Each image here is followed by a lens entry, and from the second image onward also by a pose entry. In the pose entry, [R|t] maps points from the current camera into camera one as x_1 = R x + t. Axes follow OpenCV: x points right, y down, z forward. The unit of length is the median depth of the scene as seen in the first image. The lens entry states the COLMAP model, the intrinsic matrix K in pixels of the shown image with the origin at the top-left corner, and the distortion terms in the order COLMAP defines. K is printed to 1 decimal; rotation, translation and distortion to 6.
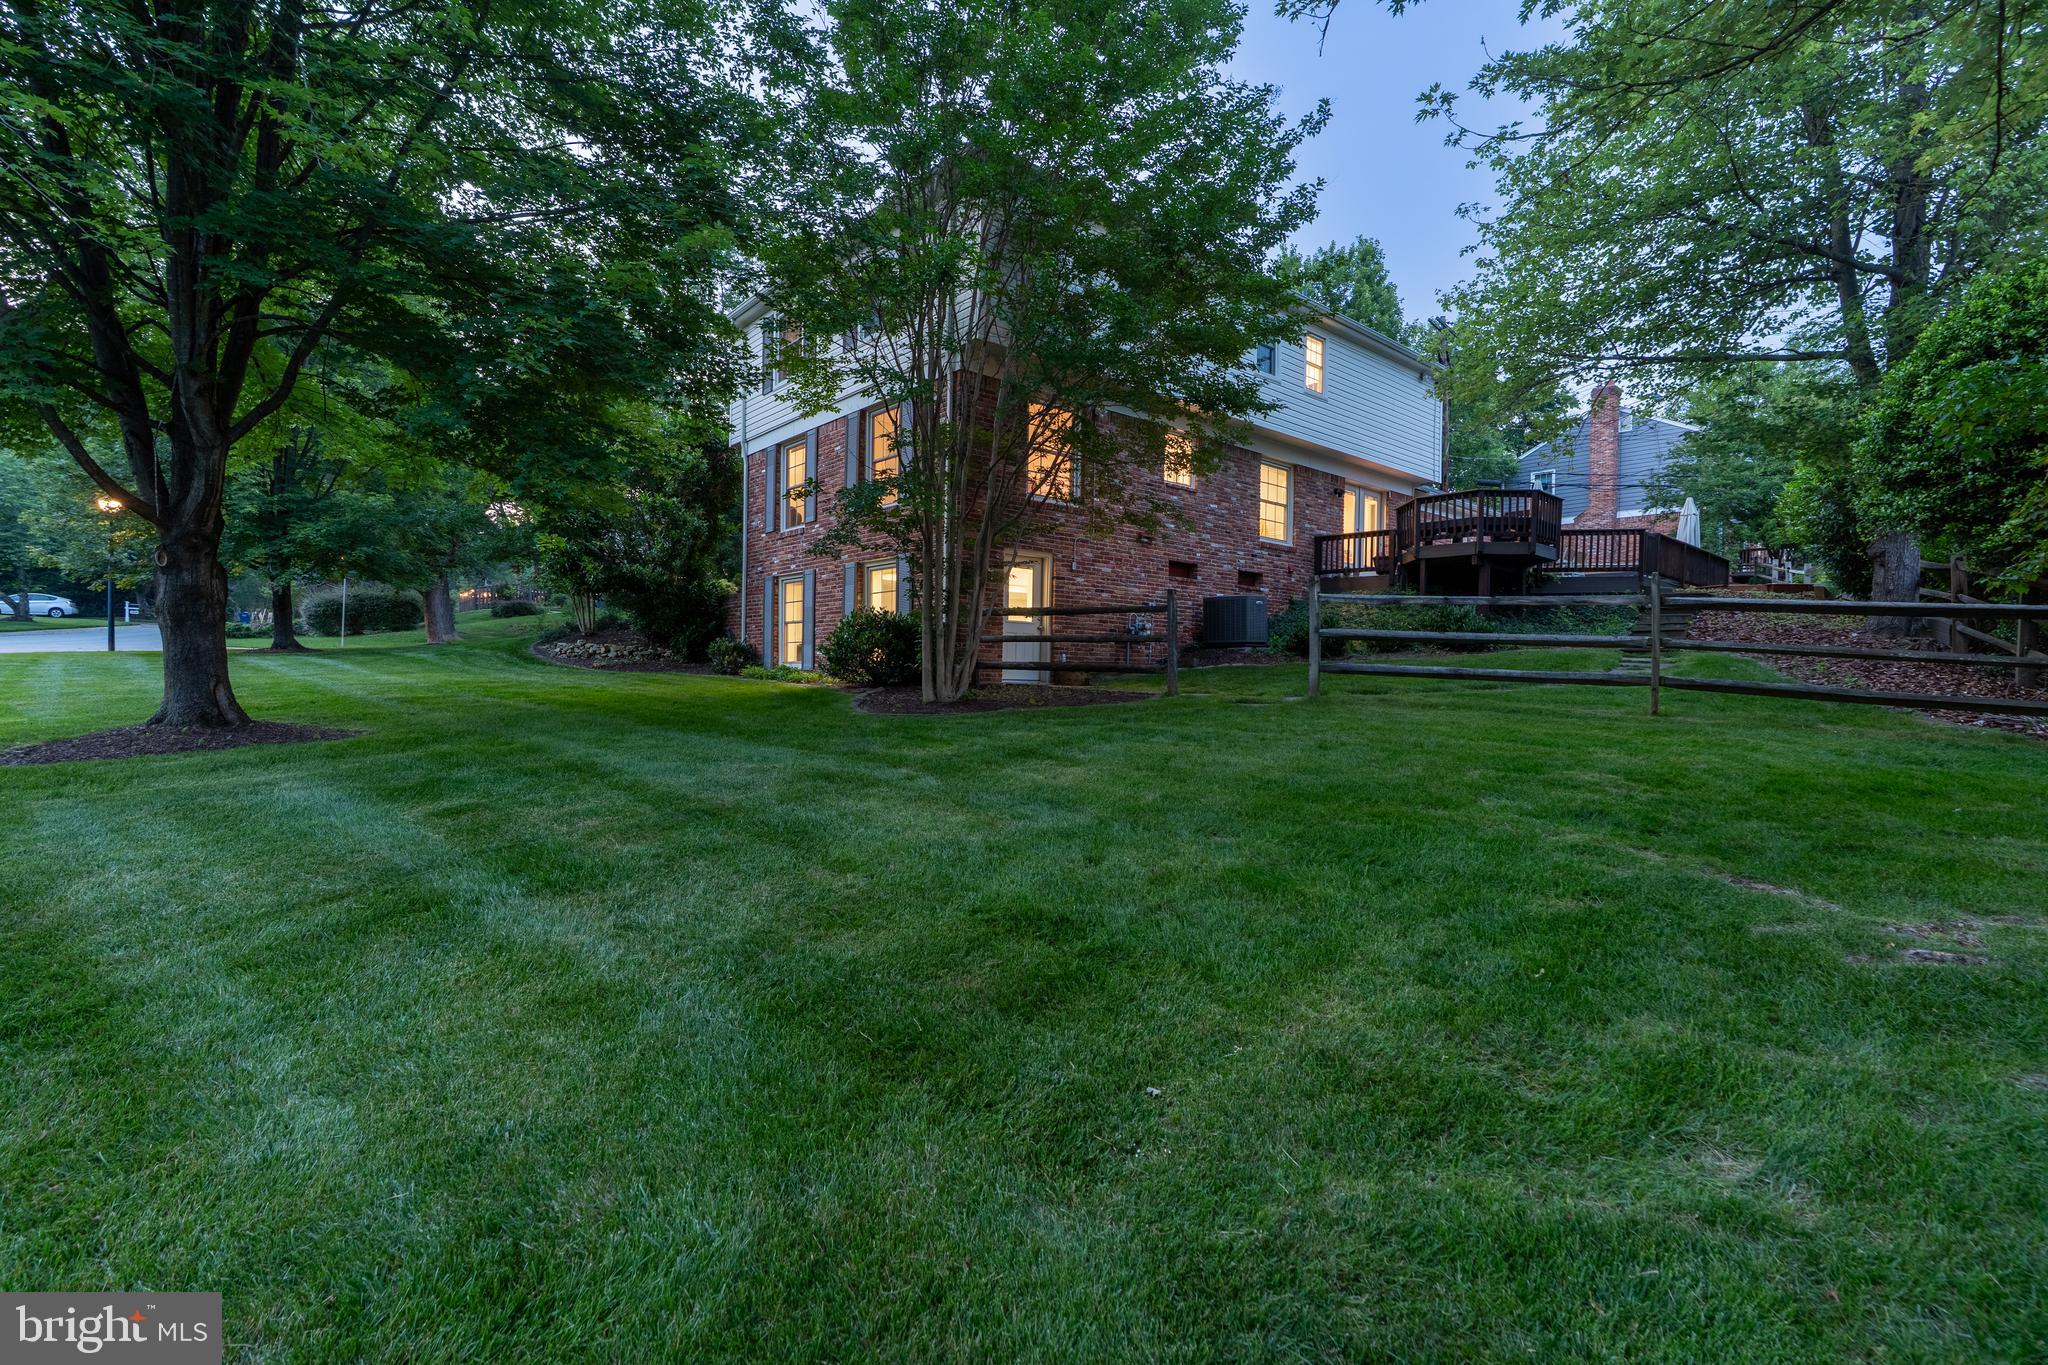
lens RADIAL K [[895.4, 0, 1017.7], [0, 895.4, 683.9], [0, 0, 1]] dist [-0.001881, 0.000454]
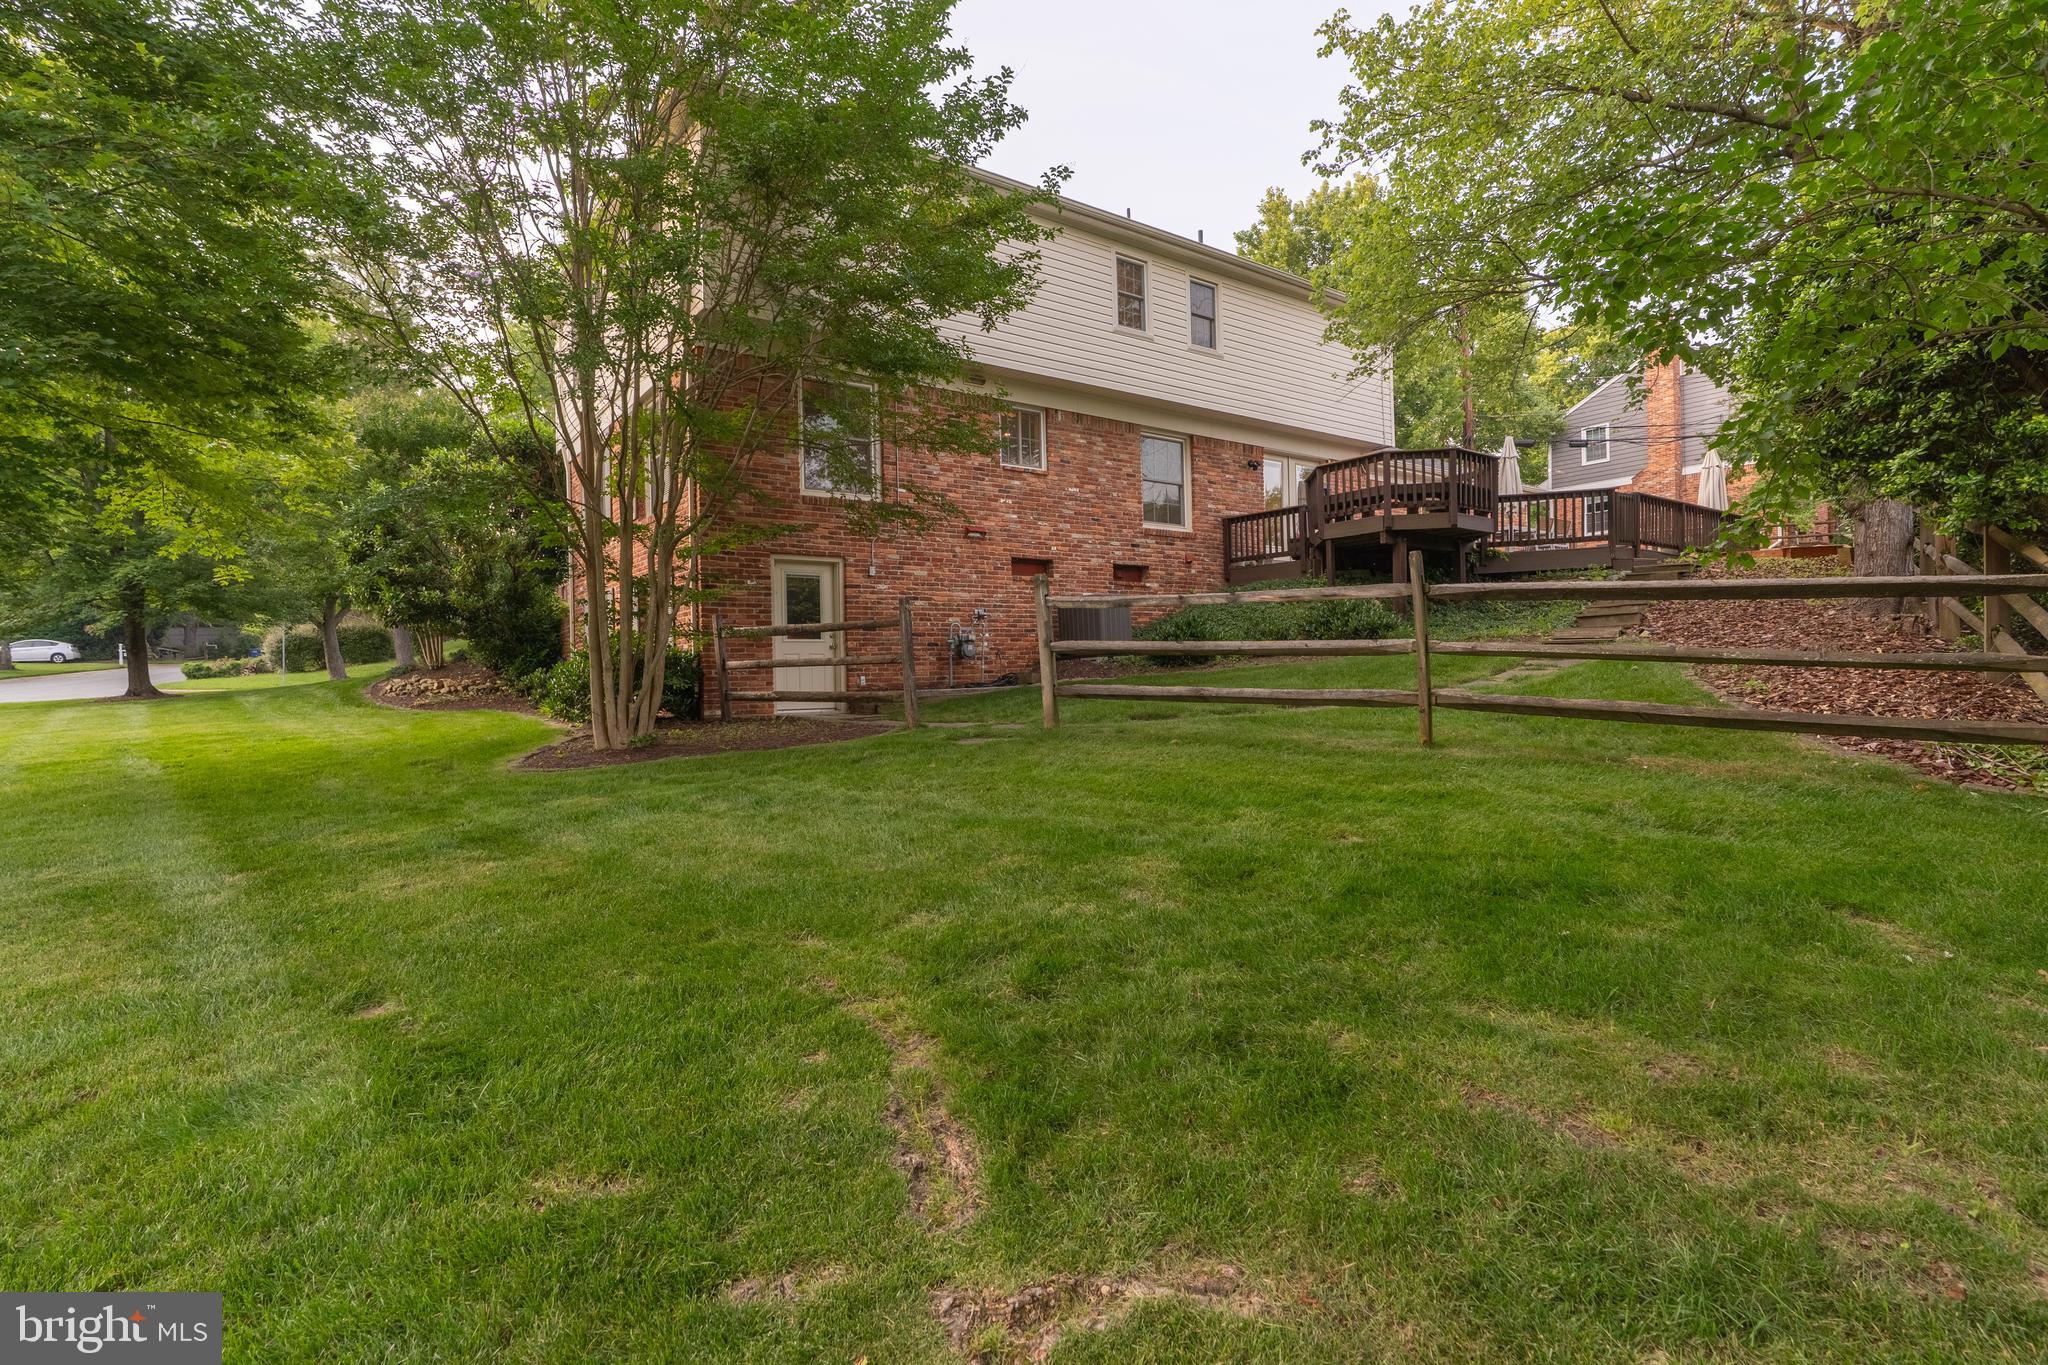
lens RADIAL K [[950.3, 0, 1028.1], [0, 950.3, 673.7], [0, 0, 1]] dist [0.000769, 0.001056]
pose [[0.996594, -0.040926, -0.071599, 0.235374], [0.039960, 0.999091, -0.014869, -0.014082], [0.072143, 0.011957, 0.997323, 0.108052]]
